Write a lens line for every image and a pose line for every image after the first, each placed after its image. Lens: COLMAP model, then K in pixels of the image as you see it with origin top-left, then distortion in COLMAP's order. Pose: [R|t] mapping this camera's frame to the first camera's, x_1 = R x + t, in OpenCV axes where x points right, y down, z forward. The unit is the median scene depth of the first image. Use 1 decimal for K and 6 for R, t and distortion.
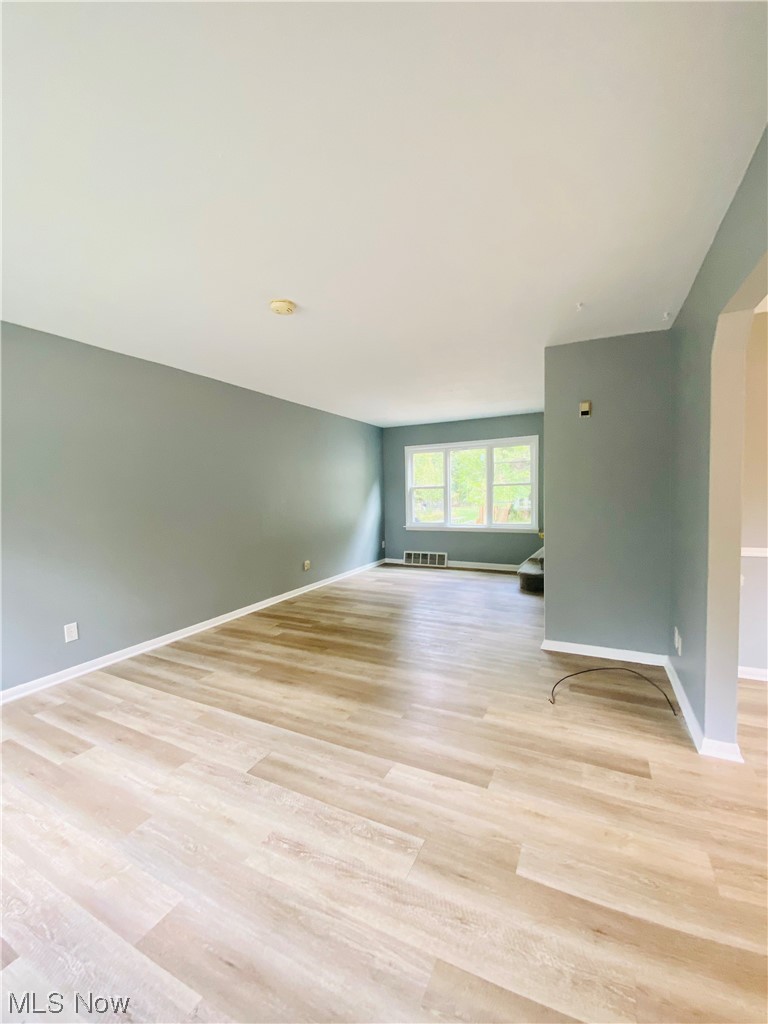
lens RADIAL K [[410.6, 0, 389.5], [0, 410.6, 513.4], [0, 0, 1]] dist [0.016945, -0.018974]
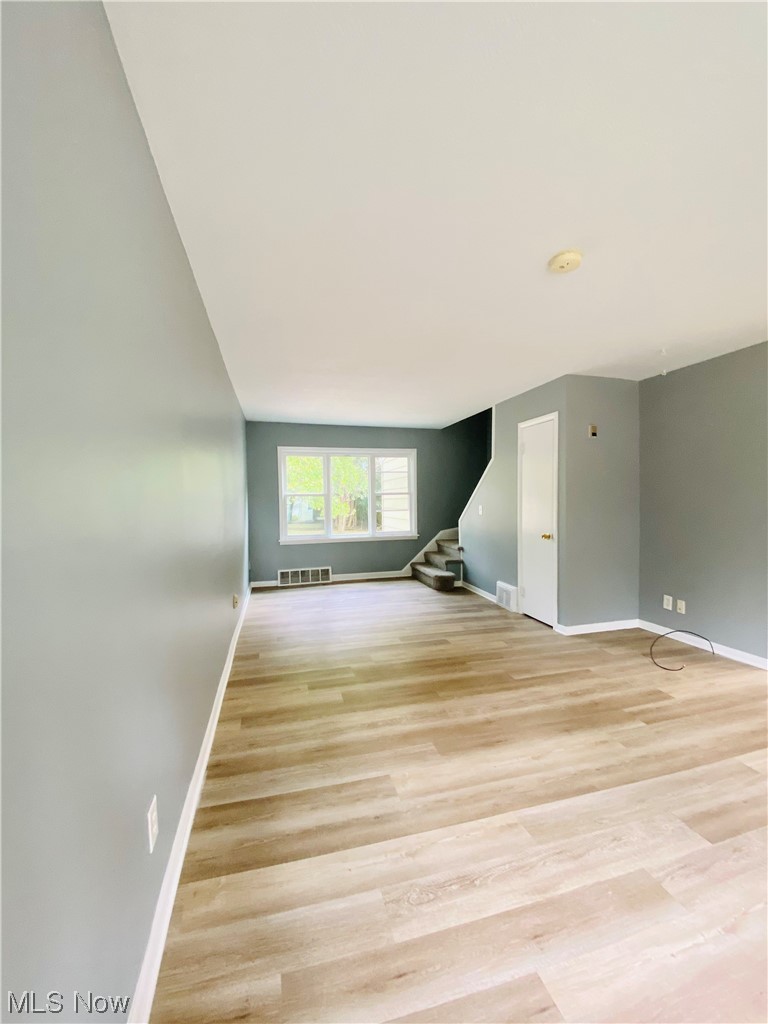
lens RADIAL K [[410.6, 0, 389.5], [0, 410.6, 513.4], [0, 0, 1]] dist [0.016945, -0.018974]
pose [[0.751280, -0.012643, 0.659862, -0.789998], [0.032604, 0.999307, -0.017974, -0.004120], [-0.659178, 0.035017, 0.751172, 0.482518]]
